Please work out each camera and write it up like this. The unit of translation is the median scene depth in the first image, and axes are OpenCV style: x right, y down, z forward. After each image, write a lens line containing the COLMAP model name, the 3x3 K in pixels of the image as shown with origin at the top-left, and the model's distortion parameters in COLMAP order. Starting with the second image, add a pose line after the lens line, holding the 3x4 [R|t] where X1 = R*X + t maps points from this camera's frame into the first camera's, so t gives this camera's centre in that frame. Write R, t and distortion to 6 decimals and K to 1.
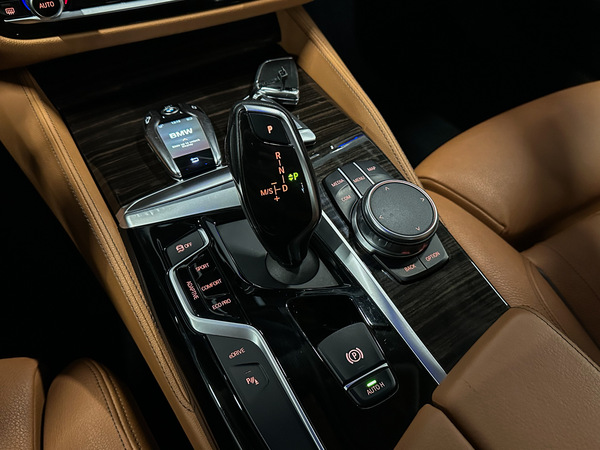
lens RADIAL K [[561.7, 0, 300.9], [0, 561.7, 220.5], [0, 0, 1]] dist [-0.029636, 0.000000]
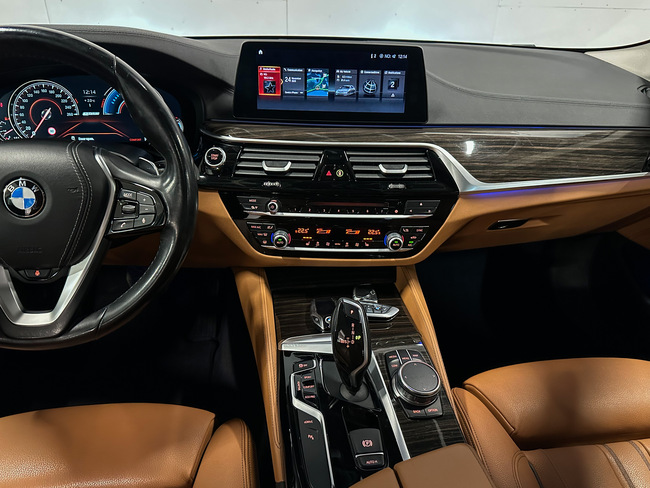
lens RADIAL K [[471.1, 0, 321.5], [0, 471.1, 250.3], [0, 0, 1]] dist [0.064217, -0.002671]
pose [[0.919969, 0.170919, -0.352765, 0.347041], [-0.293449, 0.896954, -0.330697, 0.204875], [0.259892, 0.407750, 0.875326, -0.565946]]
